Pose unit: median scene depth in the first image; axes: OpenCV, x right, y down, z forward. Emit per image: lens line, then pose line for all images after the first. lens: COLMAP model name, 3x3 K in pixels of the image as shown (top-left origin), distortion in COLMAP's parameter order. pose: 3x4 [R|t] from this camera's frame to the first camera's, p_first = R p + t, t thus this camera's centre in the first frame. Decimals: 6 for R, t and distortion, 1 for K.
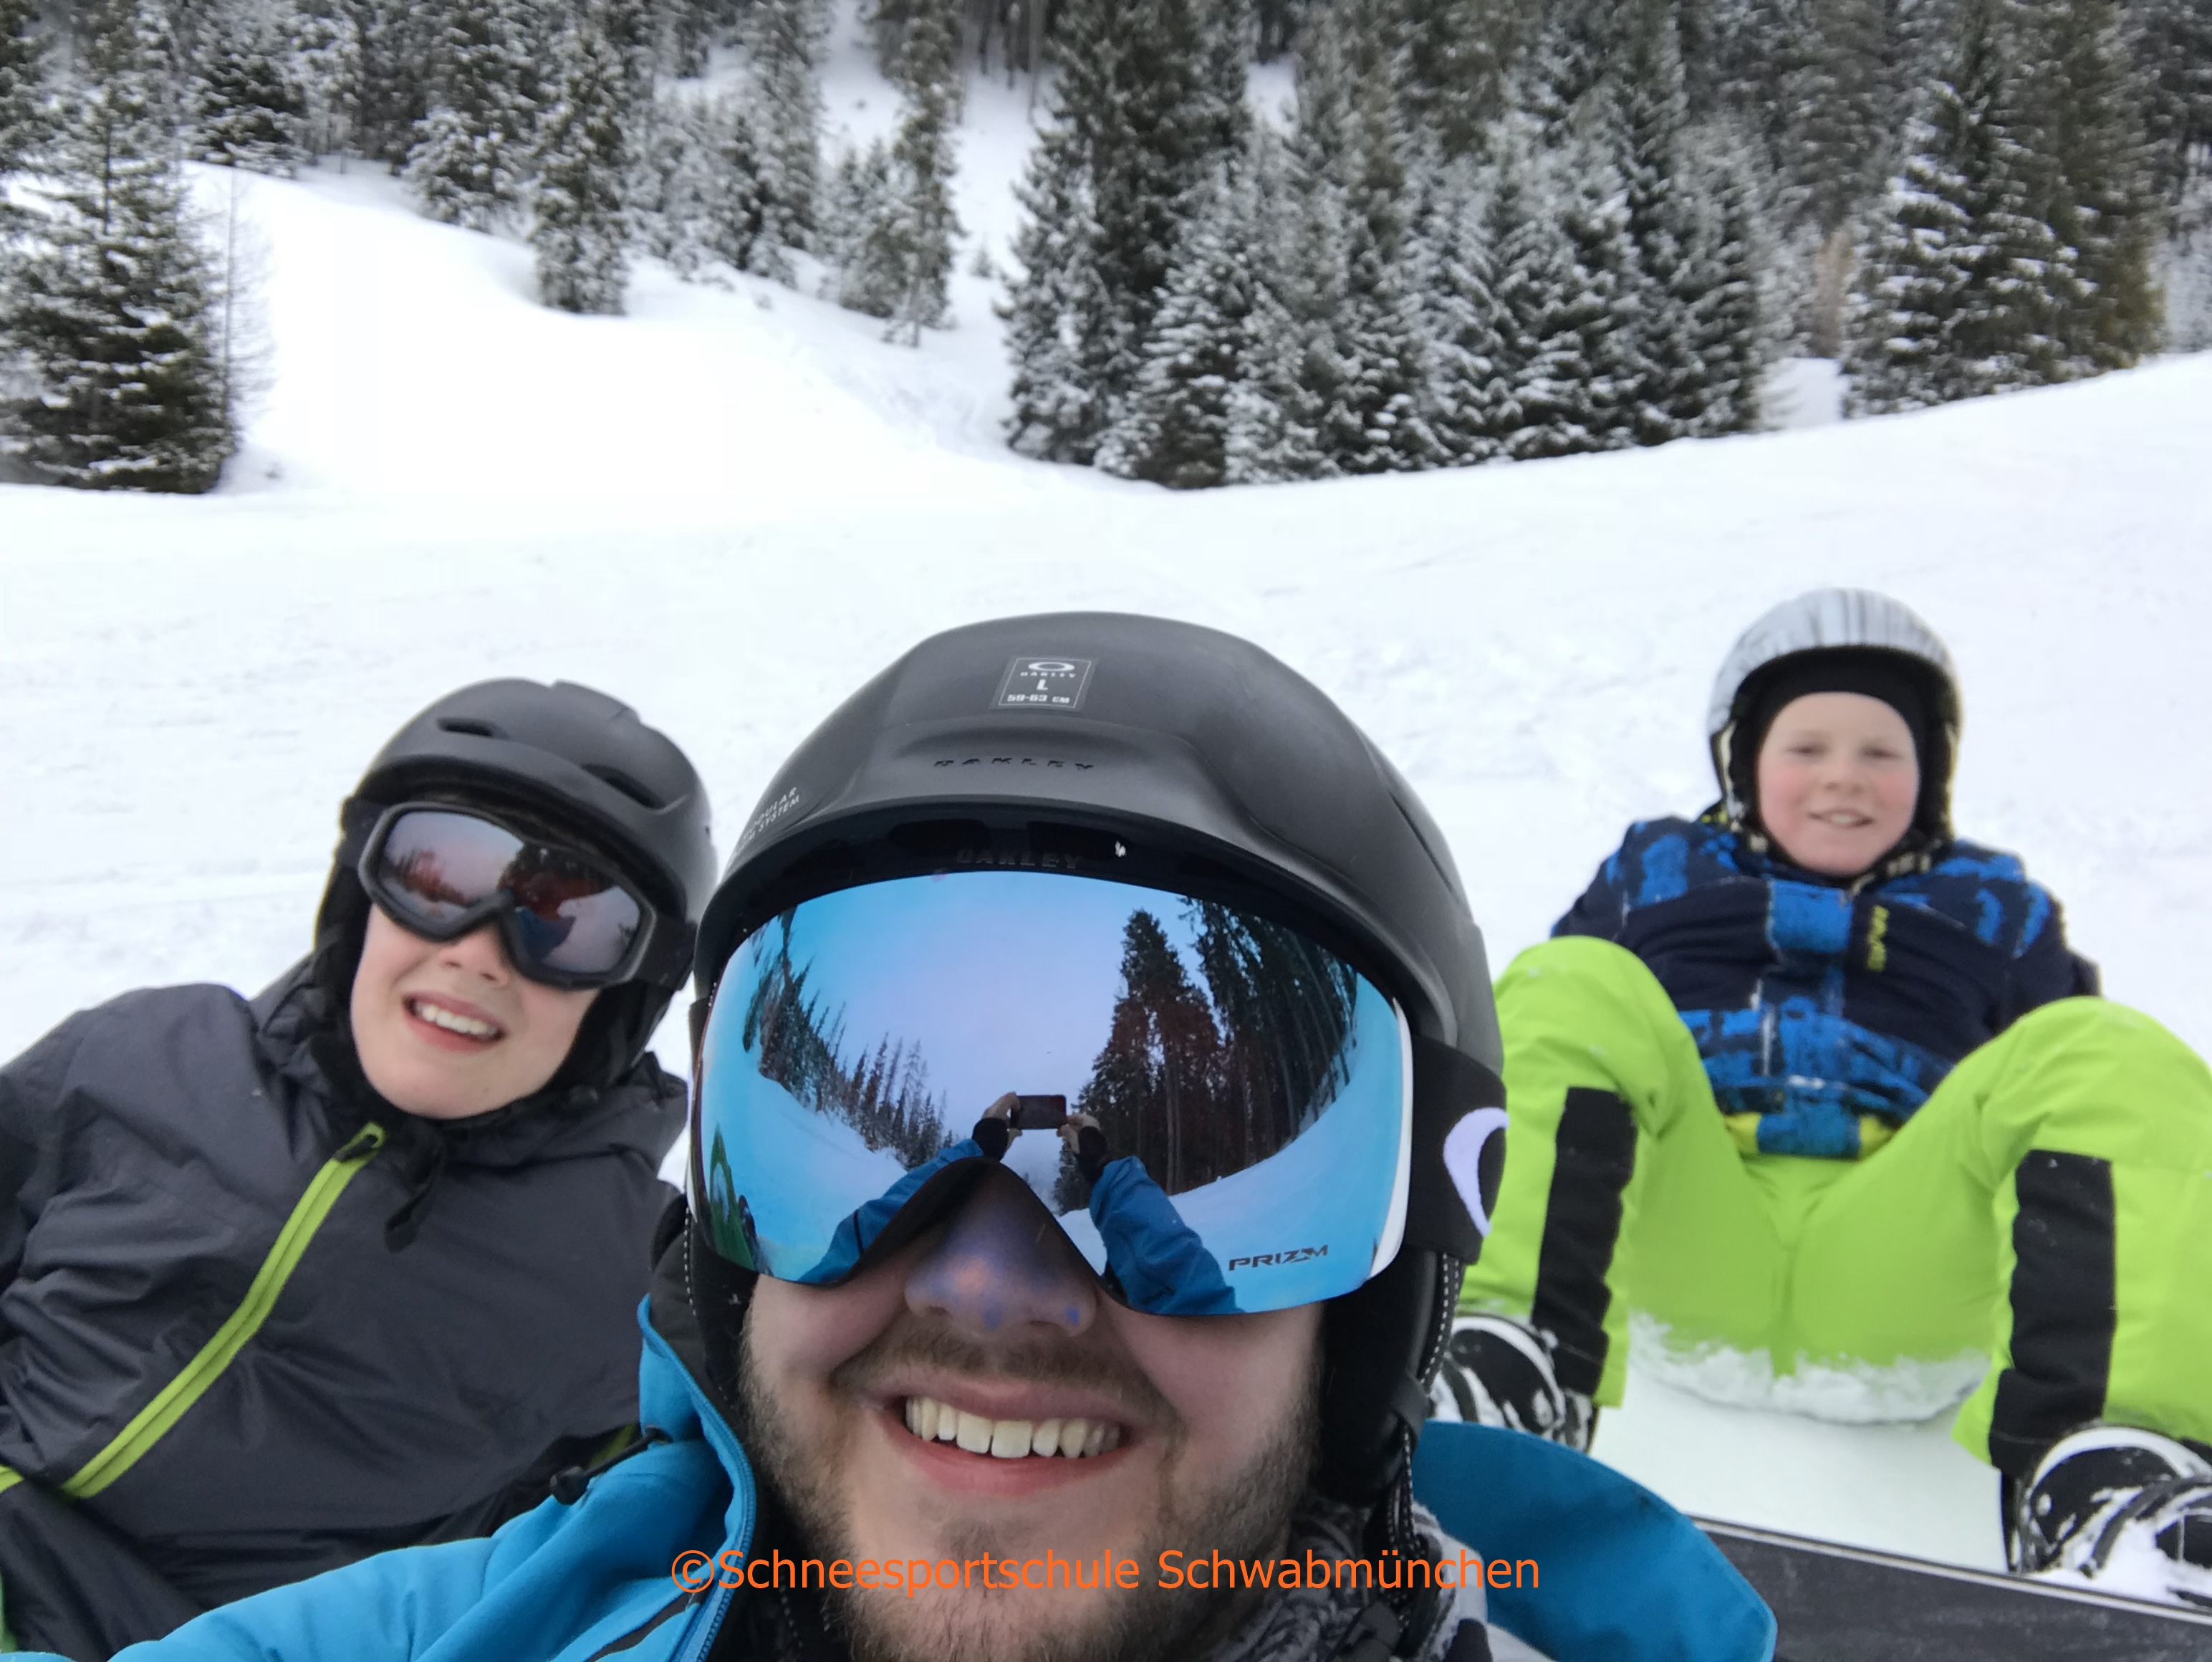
lens RADIAL K [[2047.0, 0, 1106.0], [0, 2047.0, 831.0], [0, 0, 1]] dist [-0.001347, 0.011233]
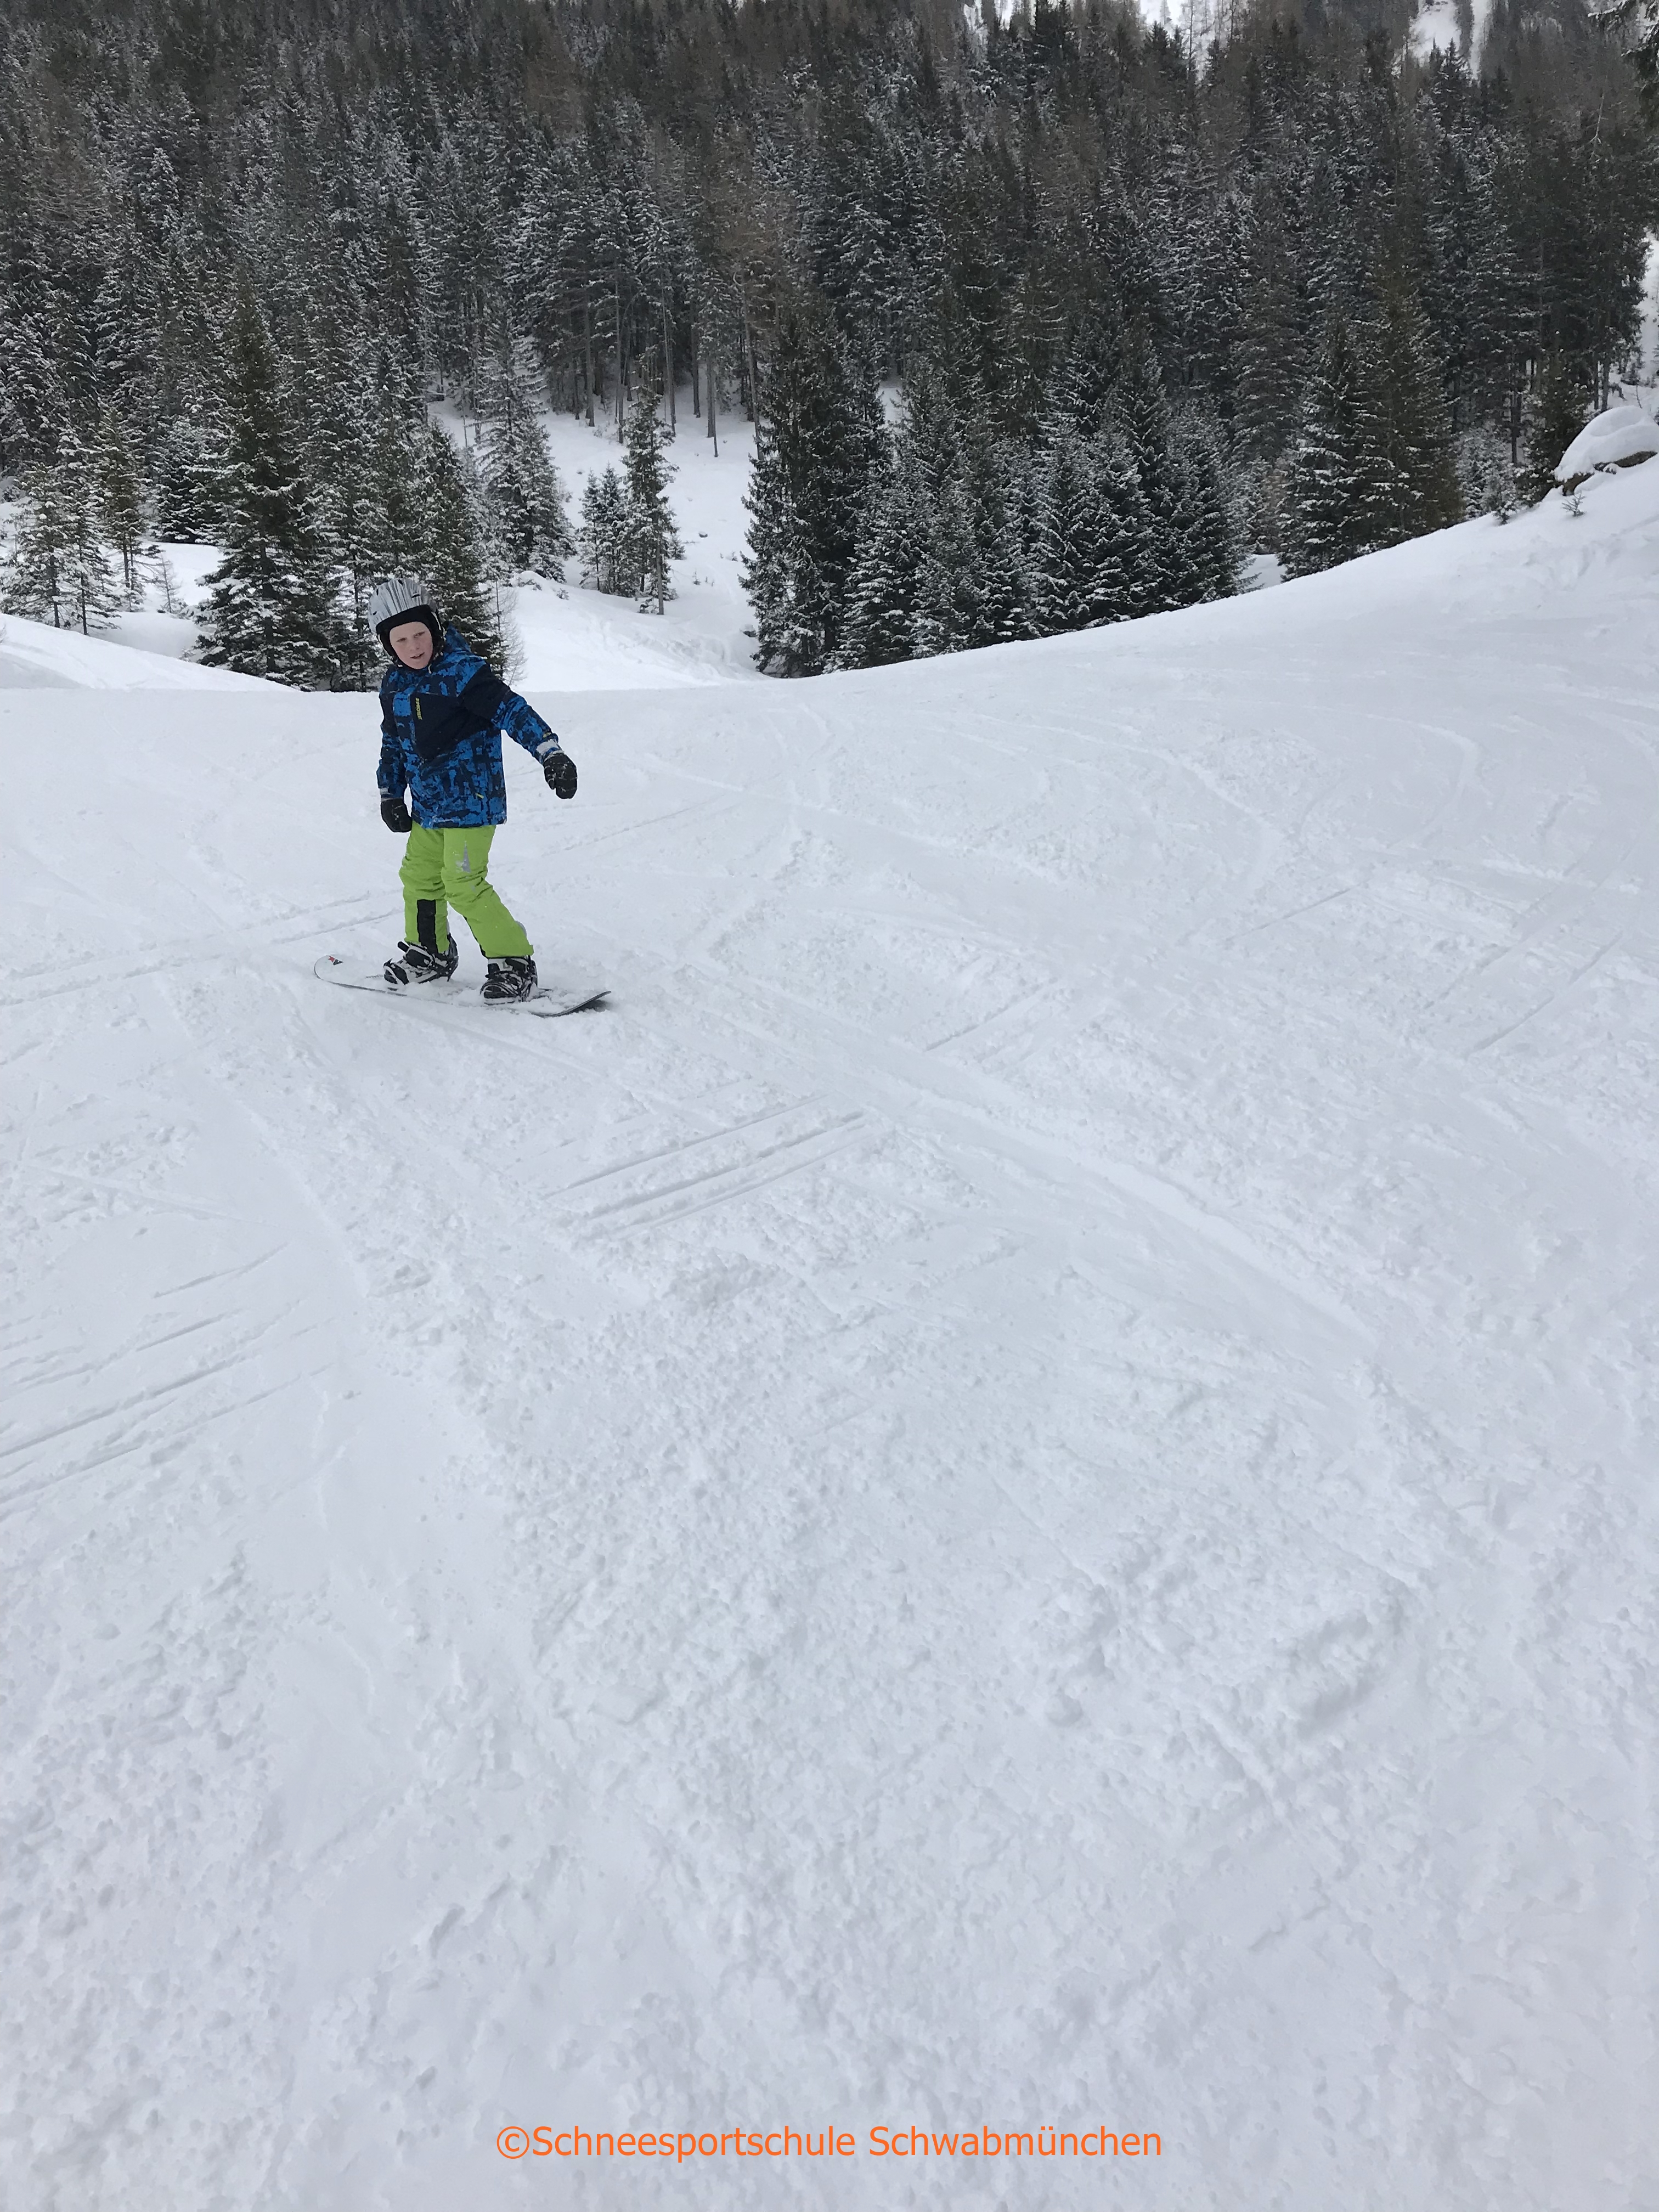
lens RADIAL K [[1789.0, 0, 829.5], [0, 1789.0, 1106.0], [0, 0, 1]] dist [0.006862, 0.002617]
pose [[0.990488, -0.128473, 0.049271, -0.117178], [0.125968, 0.990724, 0.050966, 0.083132], [-0.055361, -0.044274, 0.997484, -0.402503]]
